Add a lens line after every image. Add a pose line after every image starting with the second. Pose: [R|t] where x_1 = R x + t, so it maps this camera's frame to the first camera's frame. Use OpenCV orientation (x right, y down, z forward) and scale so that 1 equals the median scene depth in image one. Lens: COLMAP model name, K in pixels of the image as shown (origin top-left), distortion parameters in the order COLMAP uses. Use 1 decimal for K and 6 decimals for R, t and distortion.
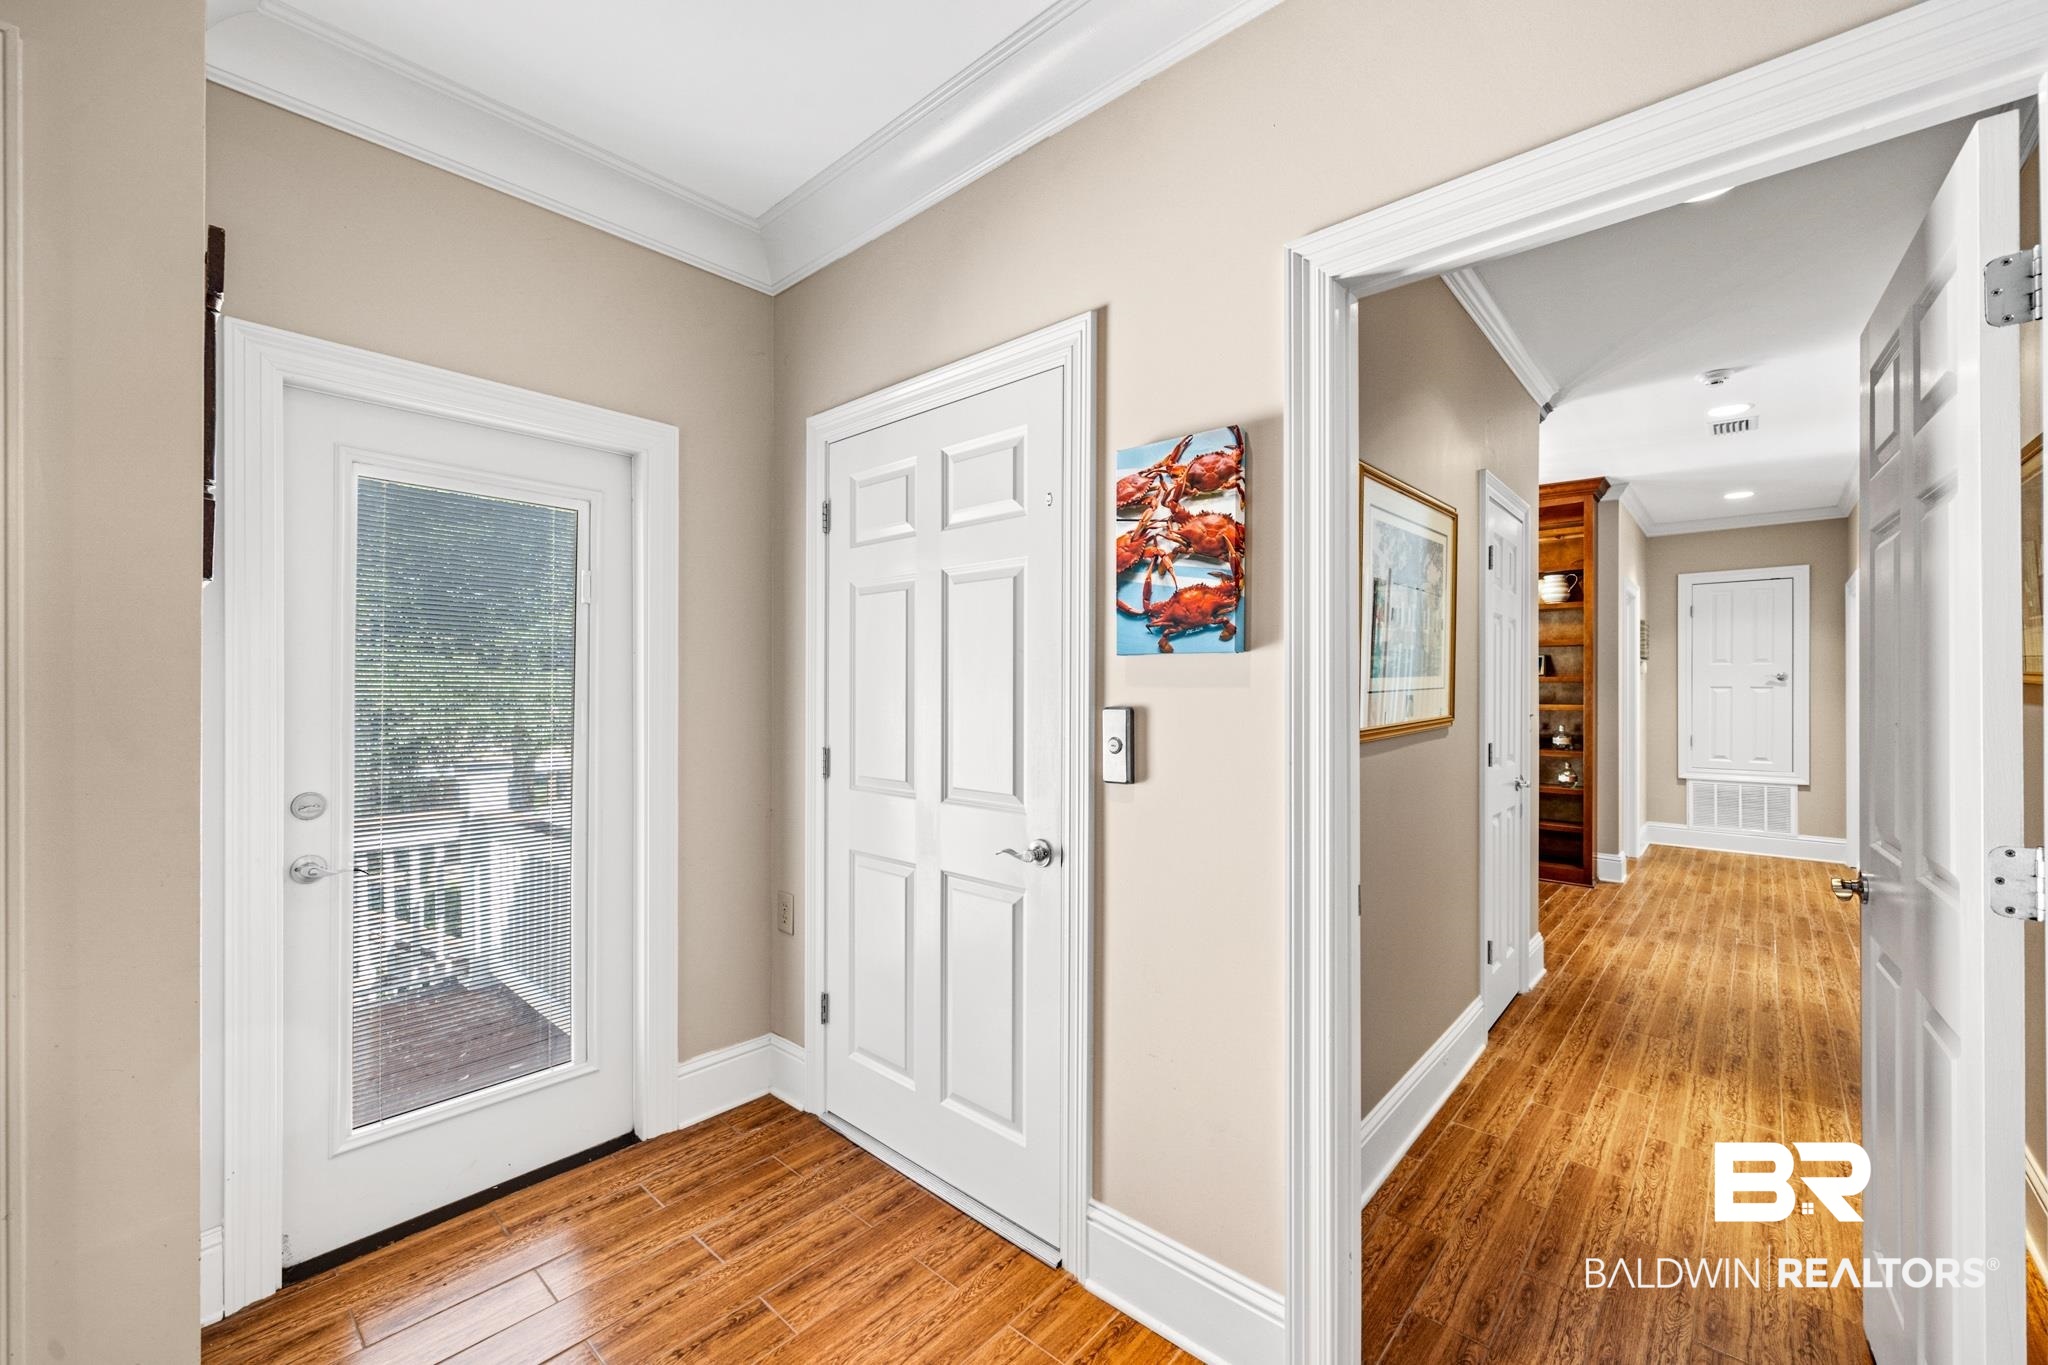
lens RADIAL K [[815.6, 0, 1027.7], [0, 815.6, 696.4], [0, 0, 1]] dist [-0.001968, -0.000309]
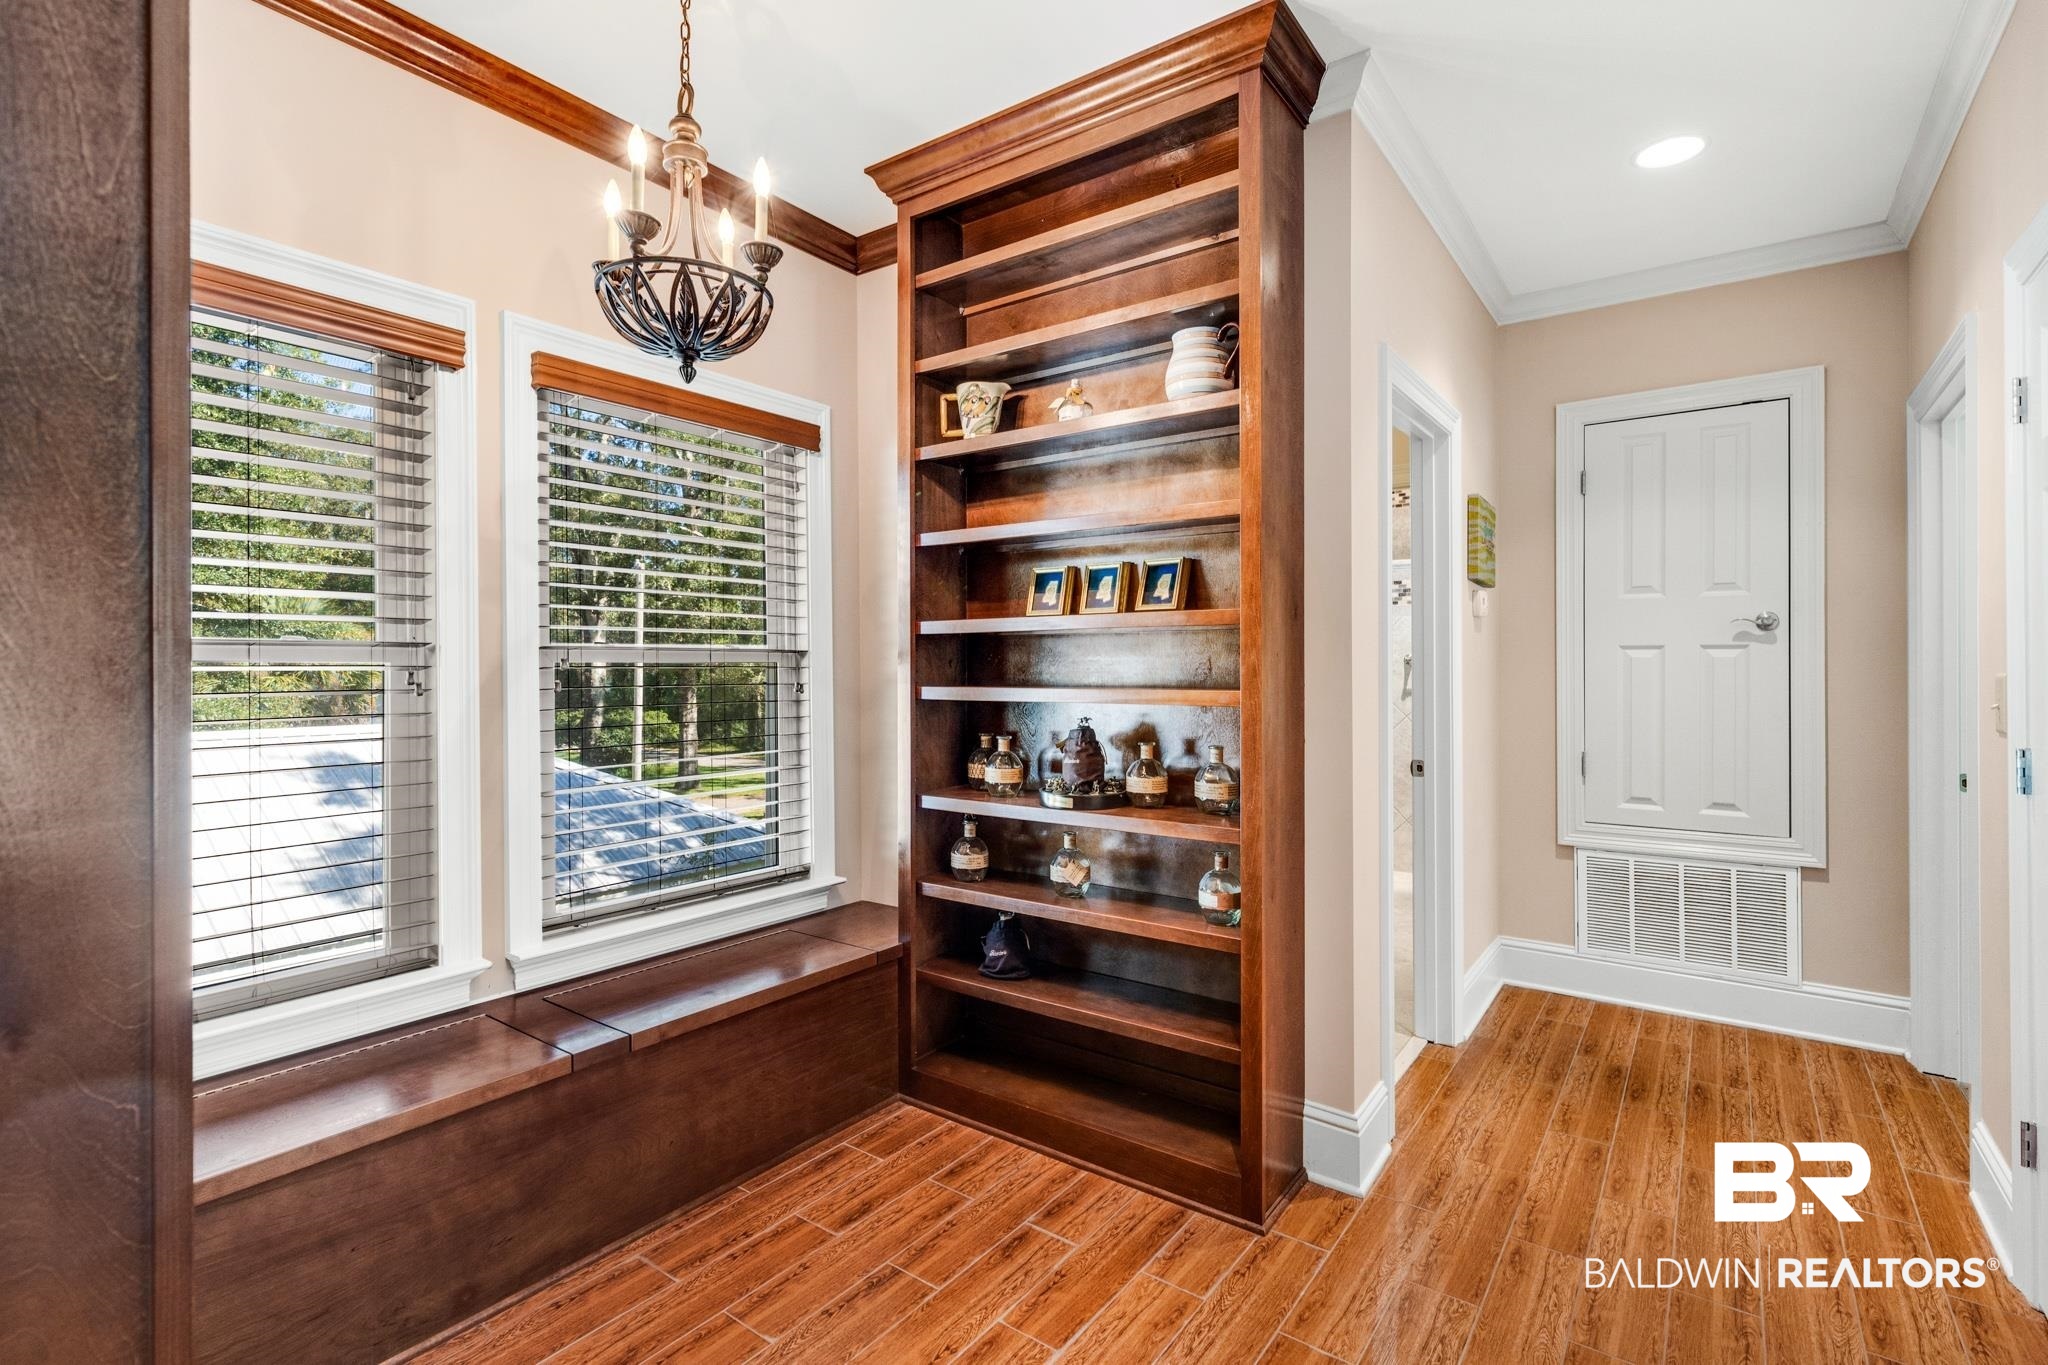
lens RADIAL K [[947.2, 0, 1019.0], [0, 947.2, 664.6], [0, 0, 1]] dist [0.003057, 0.001292]
pose [[0.995692, -0.006574, 0.092484, 0.473232], [0.006493, 0.999978, 0.001179, -0.004345], [-0.092490, -0.000573, 0.995713, 0.522708]]
